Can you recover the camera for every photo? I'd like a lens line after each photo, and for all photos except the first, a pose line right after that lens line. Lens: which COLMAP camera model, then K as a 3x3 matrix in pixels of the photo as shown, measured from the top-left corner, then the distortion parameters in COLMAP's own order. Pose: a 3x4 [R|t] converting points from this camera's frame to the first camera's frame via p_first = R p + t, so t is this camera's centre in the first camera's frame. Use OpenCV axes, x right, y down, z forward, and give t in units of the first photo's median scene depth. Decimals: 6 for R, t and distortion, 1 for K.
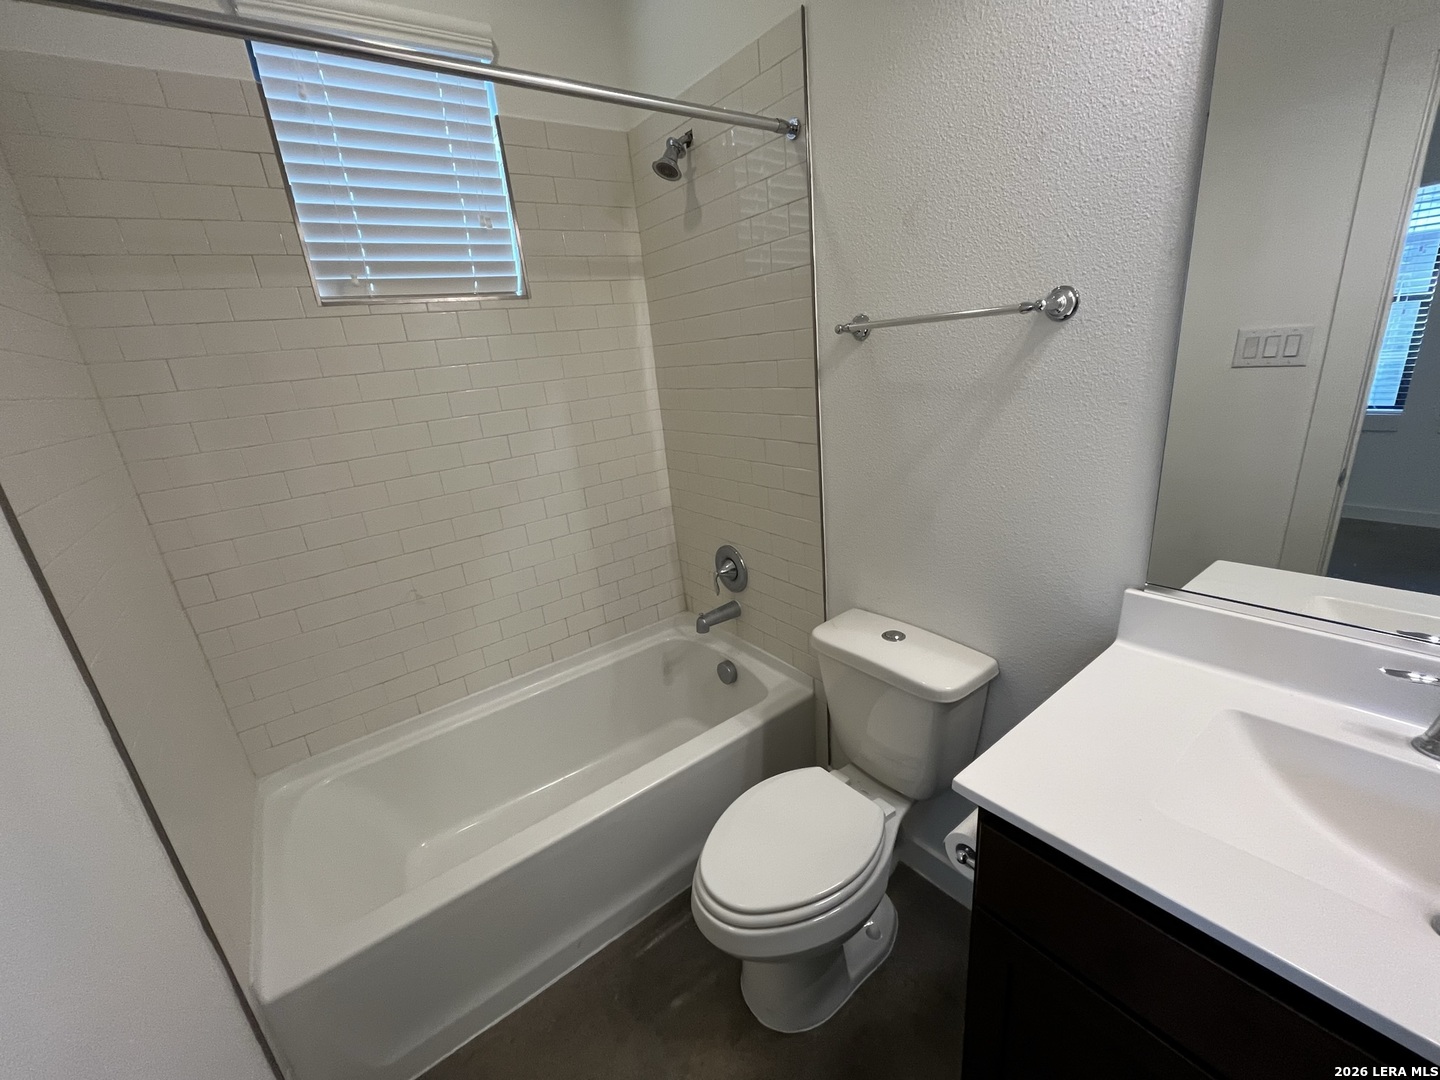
lens RADIAL K [[587.4, 0, 715.1], [0, 587.4, 538.1], [0, 0, 1]] dist [-0.003573, -0.000045]
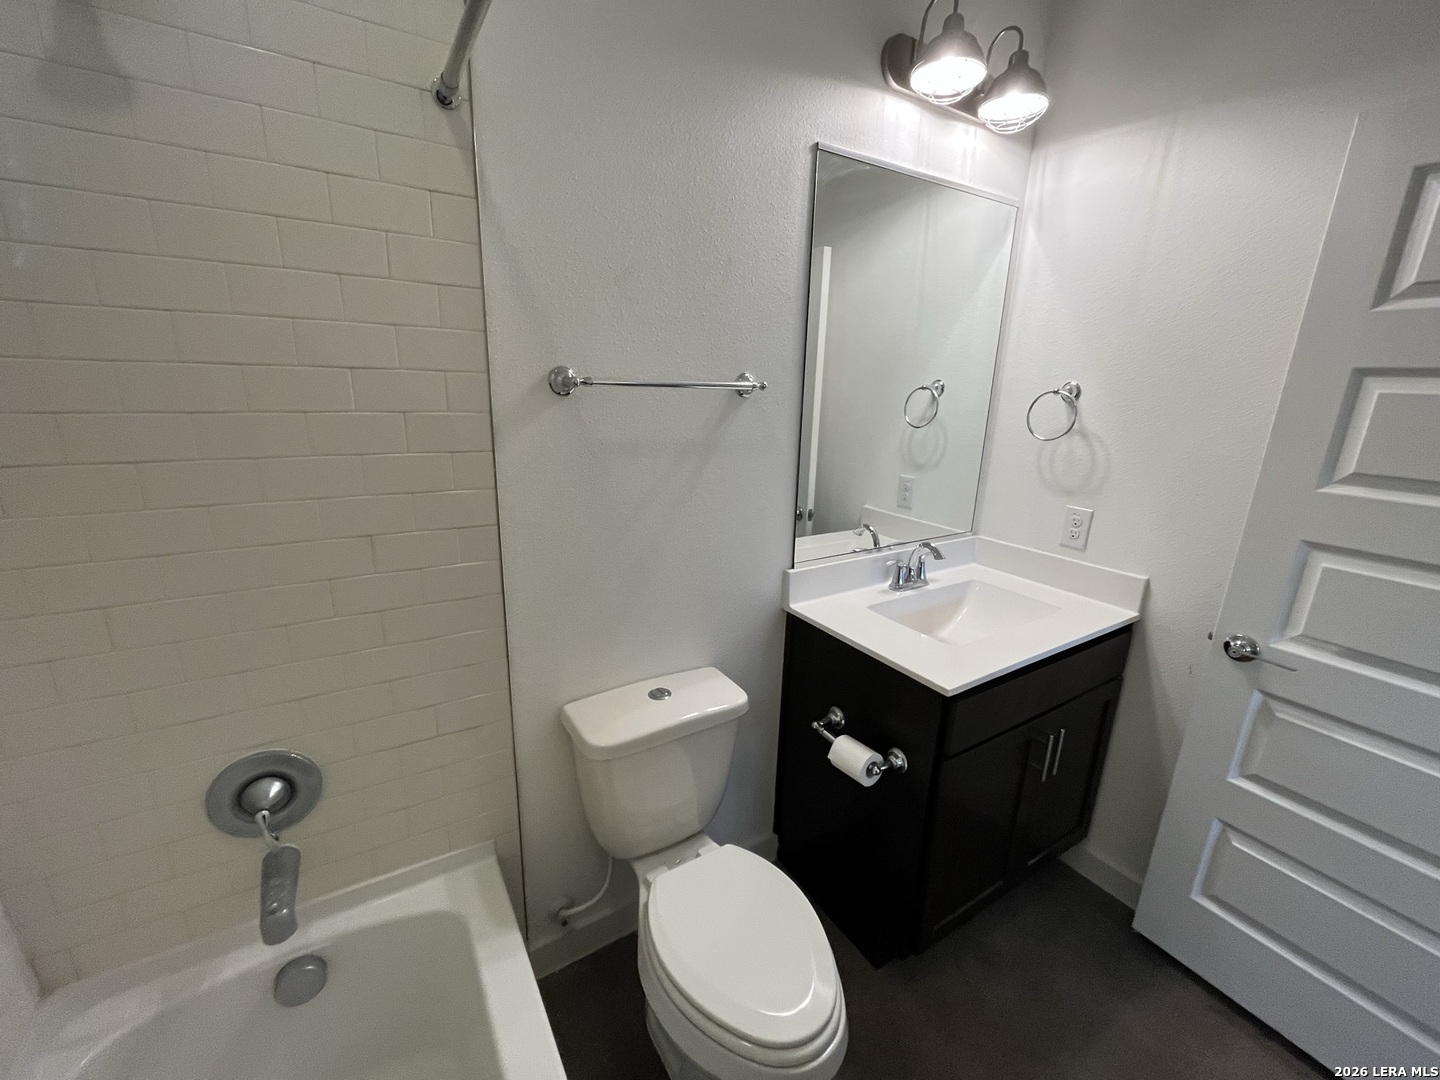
lens RADIAL K [[587.4, 0, 718.1], [0, 587.4, 539.1], [0, 0, 1]] dist [-0.001453, -0.000118]
pose [[0.090877, -0.163678, 0.982319, -0.603976], [0.269983, 0.953509, 0.133901, -0.183003], [-0.958567, 0.253041, 0.130842, 0.697620]]
